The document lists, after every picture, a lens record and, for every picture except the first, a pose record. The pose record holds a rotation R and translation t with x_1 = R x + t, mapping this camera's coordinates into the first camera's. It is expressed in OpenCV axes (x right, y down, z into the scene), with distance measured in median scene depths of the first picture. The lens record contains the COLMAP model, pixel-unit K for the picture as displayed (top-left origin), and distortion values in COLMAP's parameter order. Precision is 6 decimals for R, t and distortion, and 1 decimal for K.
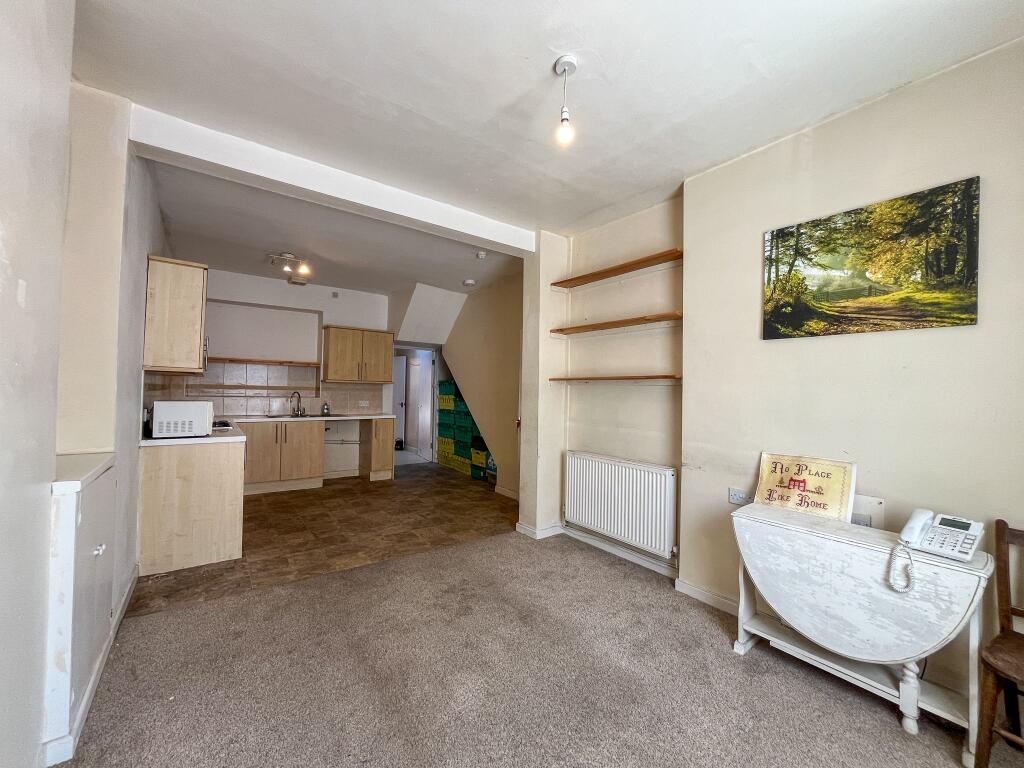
lens RADIAL K [[412.8, 0, 510.2], [0, 412.8, 385.4], [0, 0, 1]] dist [-0.000173, -0.000856]
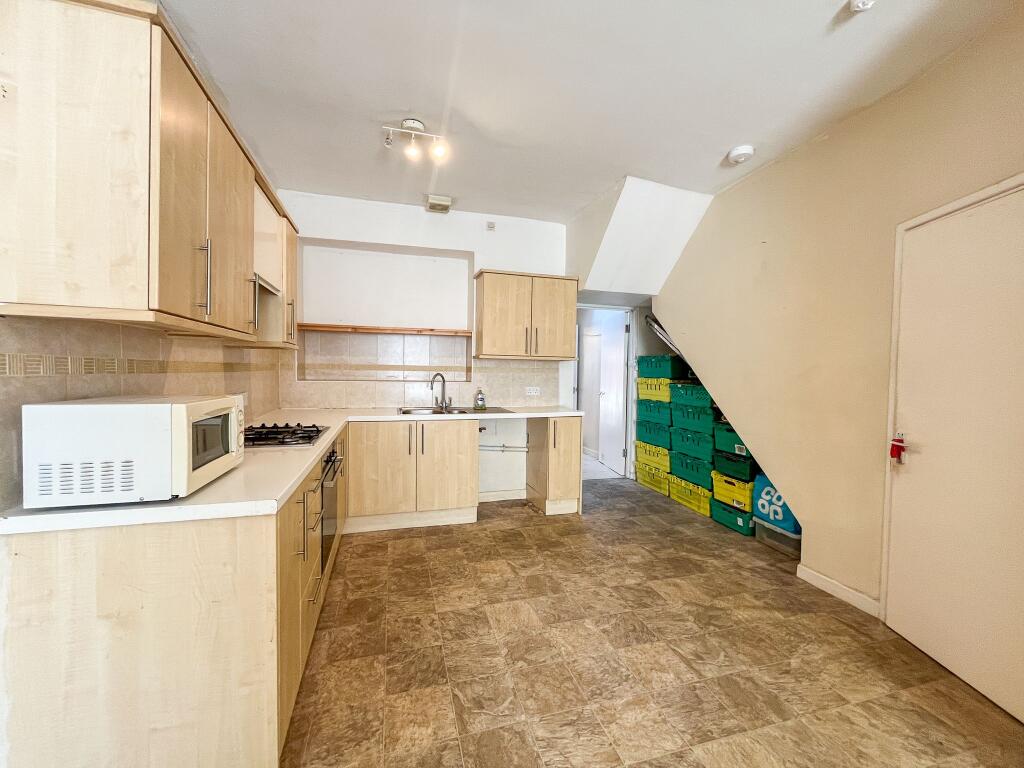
lens RADIAL K [[412.8, 0, 510.6], [0, 412.8, 384.1], [0, 0, 1]] dist [-0.000173, -0.000856]
pose [[0.940692, 0.006776, -0.339194, -0.174258], [0.008057, 0.999072, 0.042303, 0.004898], [0.339166, -0.042527, 0.939765, 0.391293]]
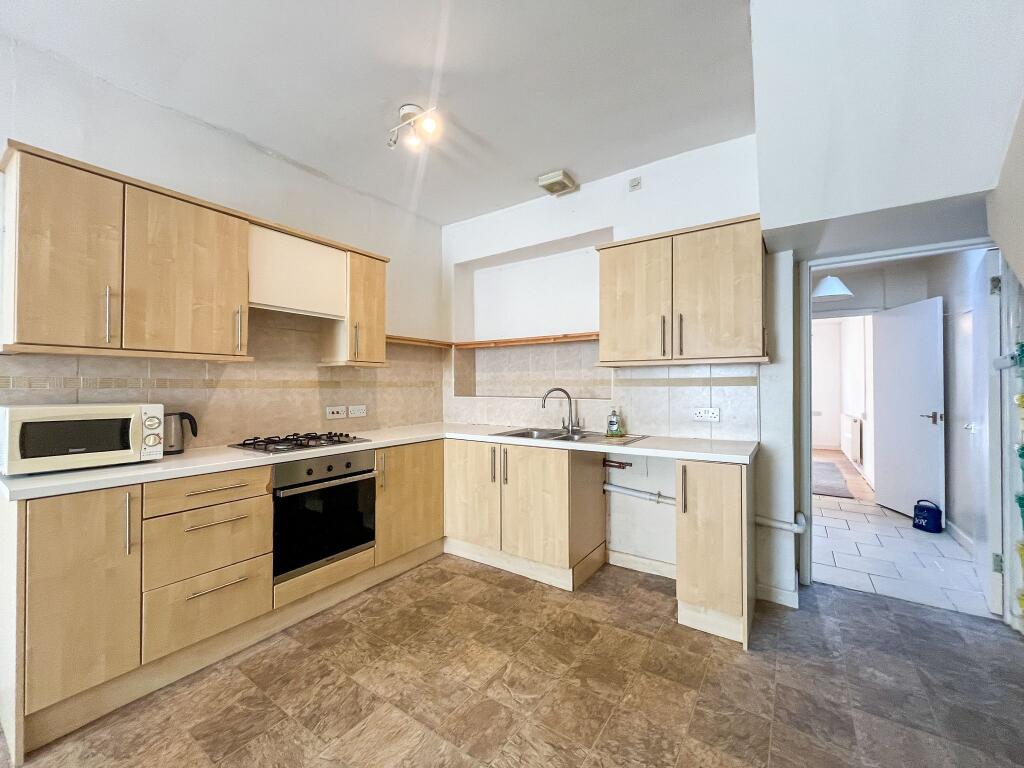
lens RADIAL K [[412.8, 0, 509.8], [0, 412.8, 383.3], [0, 0, 1]] dist [-0.000173, -0.000856]
pose [[0.330877, -0.025924, -0.943318, -0.029628], [0.023442, 0.999540, -0.019246, 0.016642], [0.943383, -0.015746, 0.331333, 0.720525]]
